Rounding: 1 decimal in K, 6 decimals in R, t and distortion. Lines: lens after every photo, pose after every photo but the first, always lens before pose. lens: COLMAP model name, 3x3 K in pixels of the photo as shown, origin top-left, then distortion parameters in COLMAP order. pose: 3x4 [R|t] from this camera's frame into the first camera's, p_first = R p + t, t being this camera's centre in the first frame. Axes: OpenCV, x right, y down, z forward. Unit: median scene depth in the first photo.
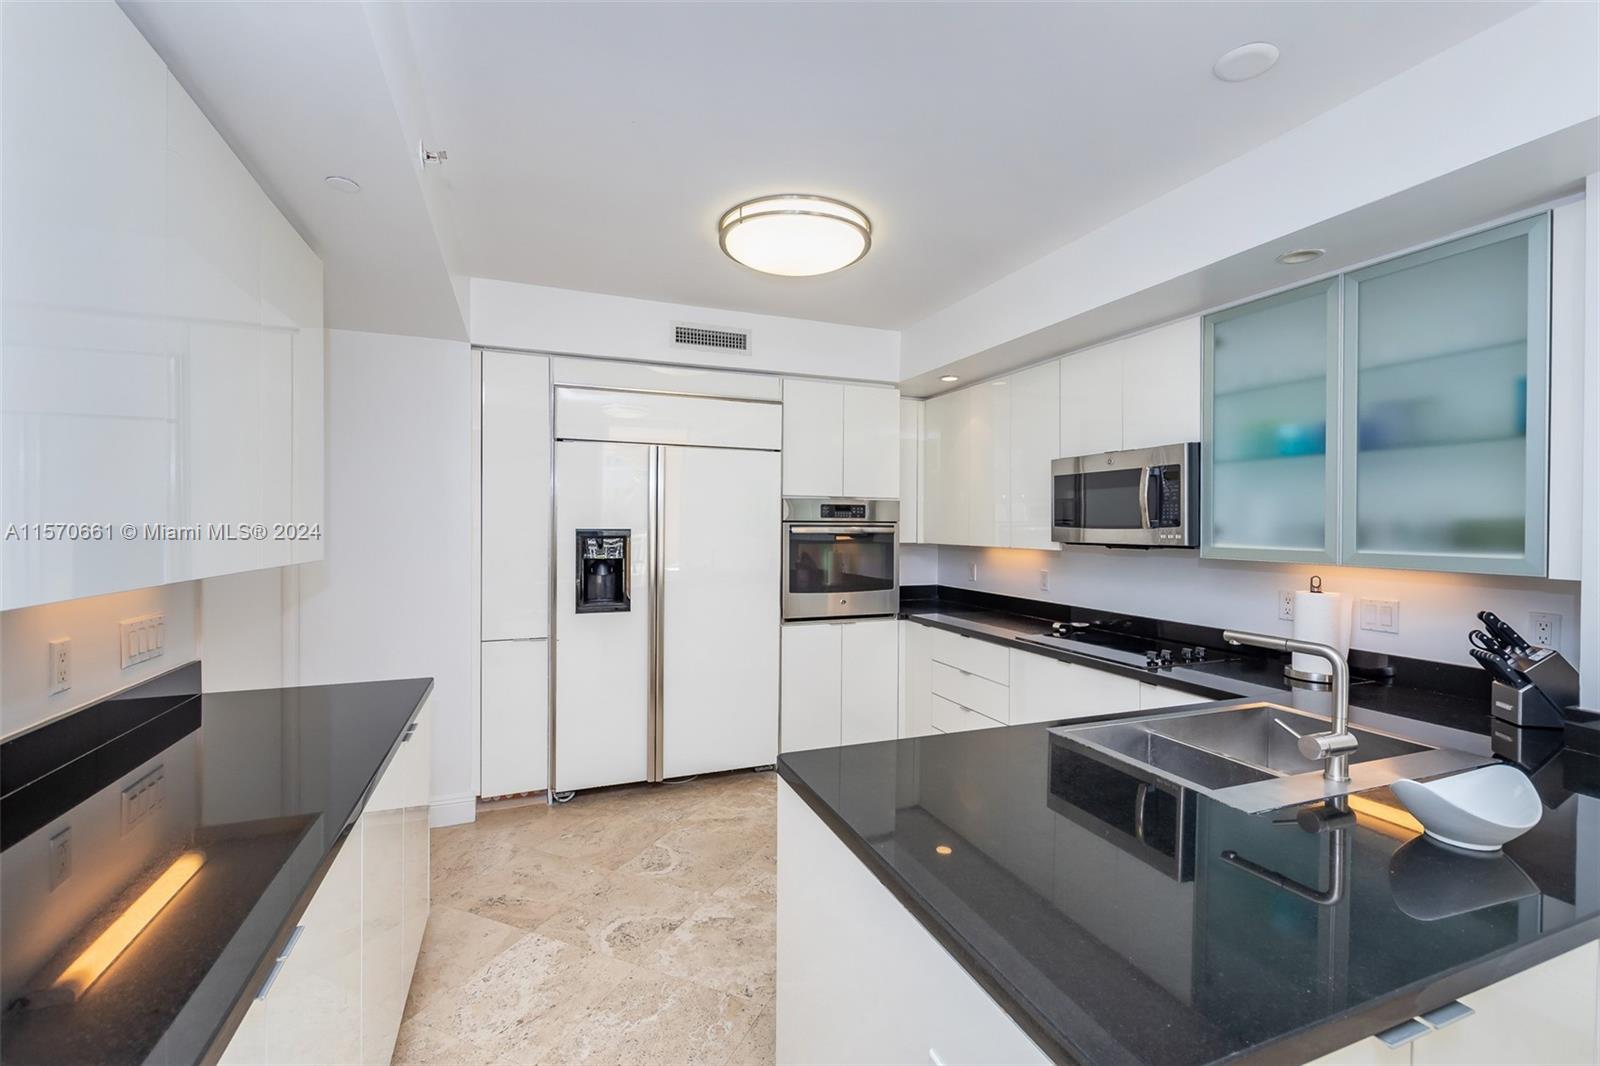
lens RADIAL K [[694.1, 0, 794.9], [0, 694.1, 507.0], [0, 0, 1]] dist [0.001011, -0.000004]
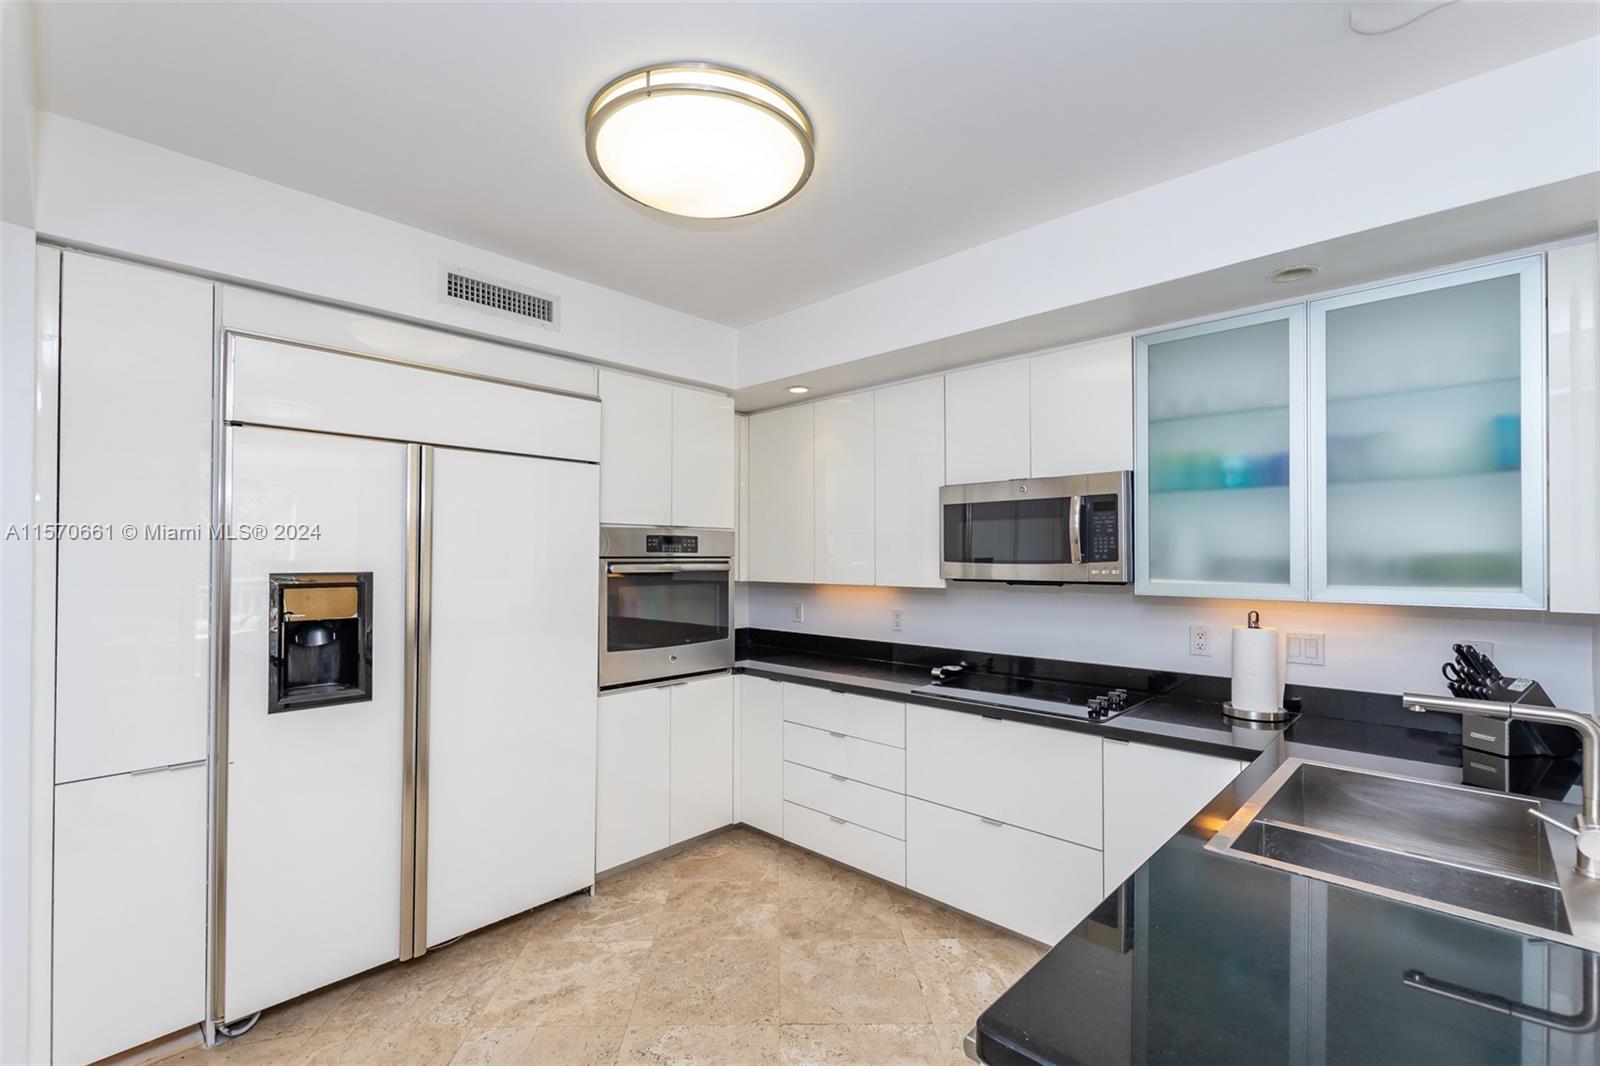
lens RADIAL K [[687.6, 0, 803.8], [0, 687.6, 532.8], [0, 0, 1]] dist [0.000502, -0.000518]
pose [[0.902075, 0.008284, 0.431499, -0.159566], [-0.004084, 0.999935, -0.010659, 0.001397], [-0.431559, 0.007853, 0.902050, 0.266701]]
